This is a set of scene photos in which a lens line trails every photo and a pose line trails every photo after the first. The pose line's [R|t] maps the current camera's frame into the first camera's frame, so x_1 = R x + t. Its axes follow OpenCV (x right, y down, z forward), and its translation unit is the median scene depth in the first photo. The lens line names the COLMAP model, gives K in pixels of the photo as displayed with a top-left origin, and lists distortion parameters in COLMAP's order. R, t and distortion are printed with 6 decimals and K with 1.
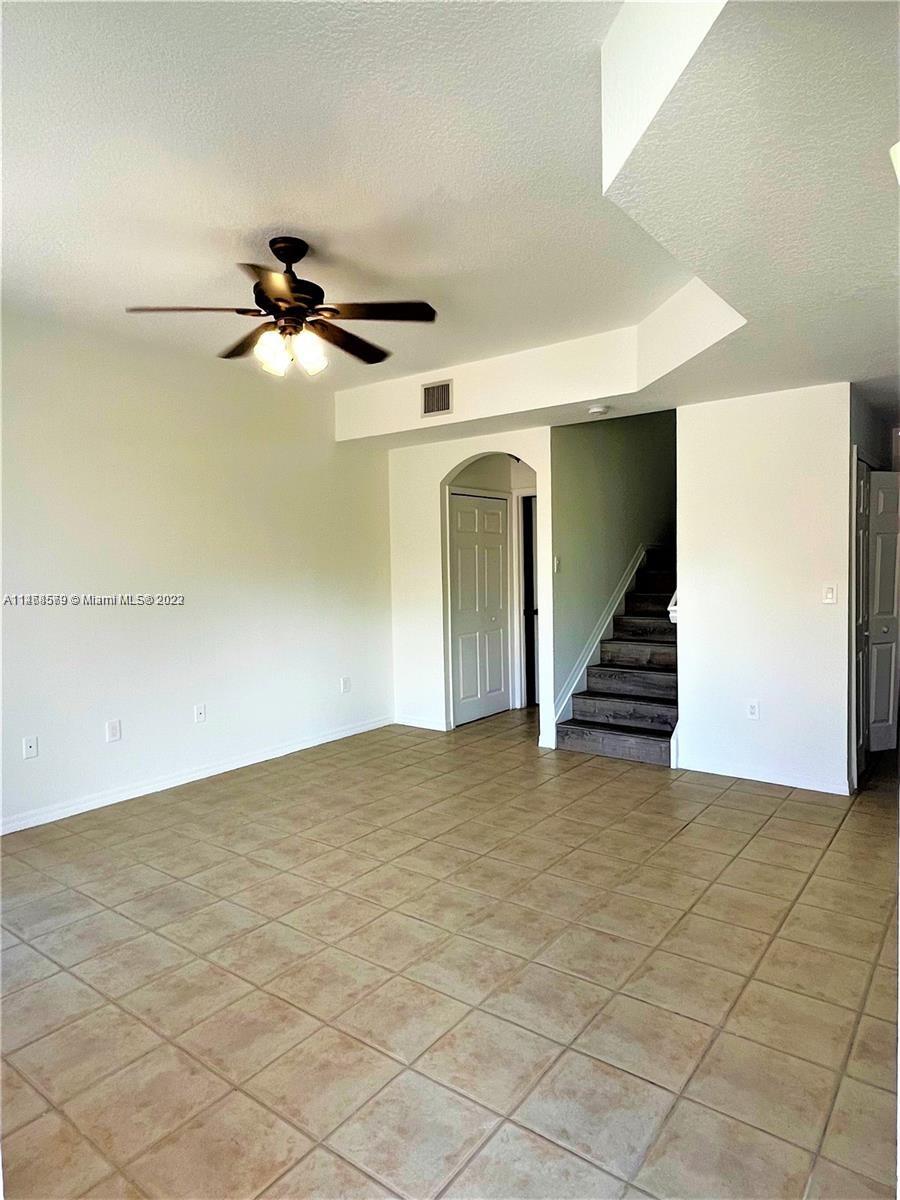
lens RADIAL K [[716.5, 0, 445.5], [0, 716.5, 602.6], [0, 0, 1]] dist [-0.001888, -0.001270]
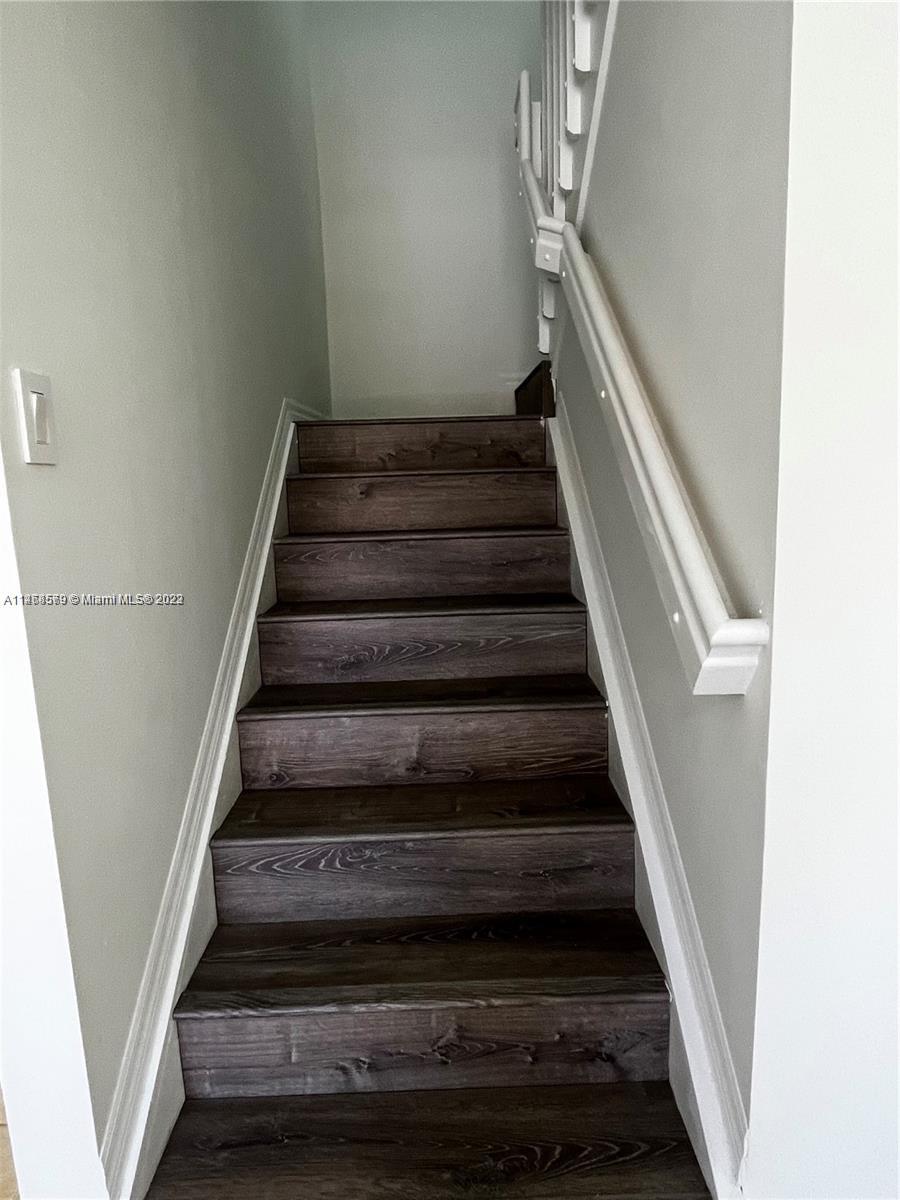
lens RADIAL K [[716.5, 0, 454.0], [0, 716.5, 598.3], [0, 0, 1]] dist [-0.001888, -0.001270]
pose [[0.775014, -0.106374, 0.622927, 0.175334], [0.044967, 0.992515, 0.113541, -0.032247], [-0.630343, -0.059984, 0.773996, 1.147016]]
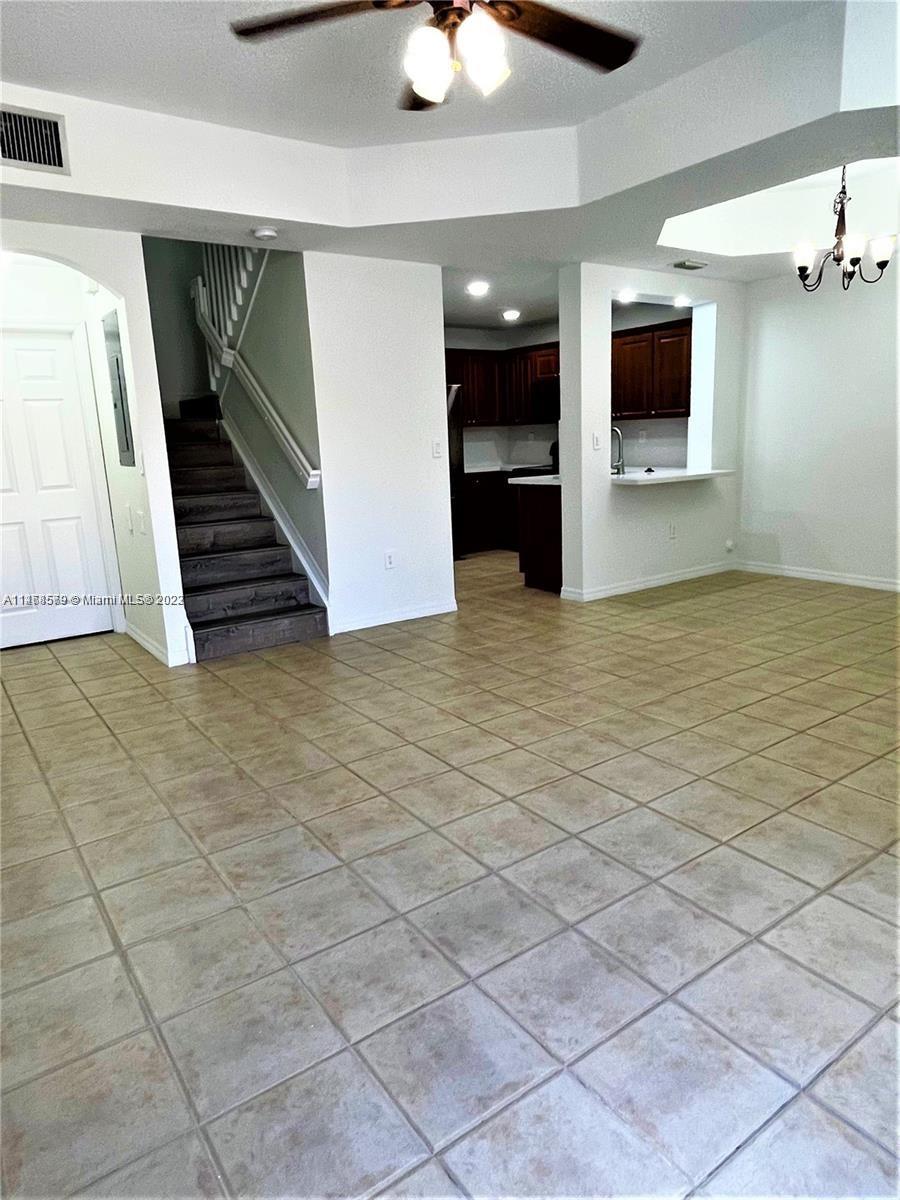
lens RADIAL K [[791.0, 0, 447.0], [0, 791.0, 591.8], [0, 0, 1]] dist [0.000879, 0.000229]
pose [[0.286952, -0.176924, 0.941465, -0.829726], [0.085068, 0.983620, 0.158918, 0.016056], [-0.954160, 0.034487, 0.297303, 0.670181]]
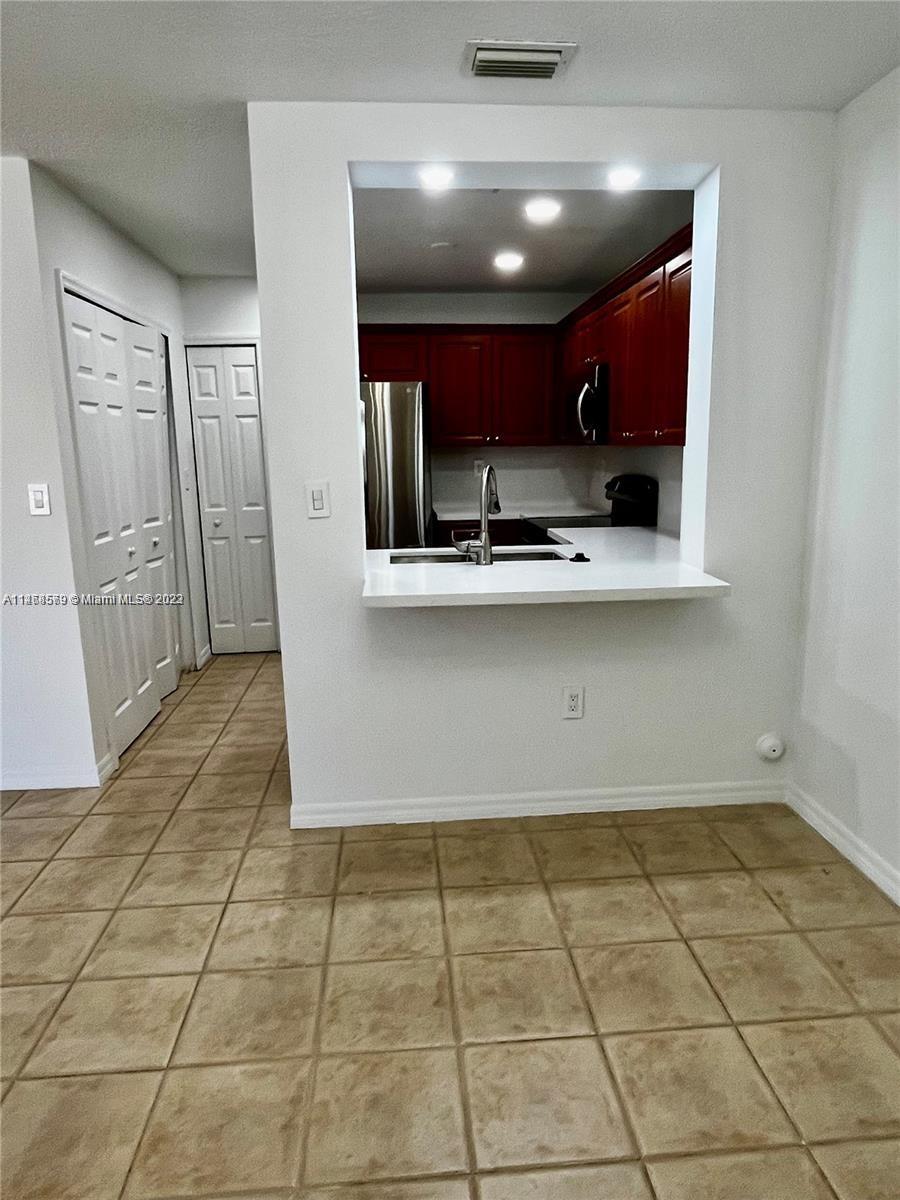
lens RADIAL K [[791.0, 0, 451.6], [0, 791.0, 598.9], [0, 0, 1]] dist [0.000879, 0.000229]
pose [[0.738204, -0.109934, 0.665559, 0.363343], [0.040092, 0.992037, 0.119391, 0.005893], [-0.673385, -0.061451, 0.736734, 0.235029]]
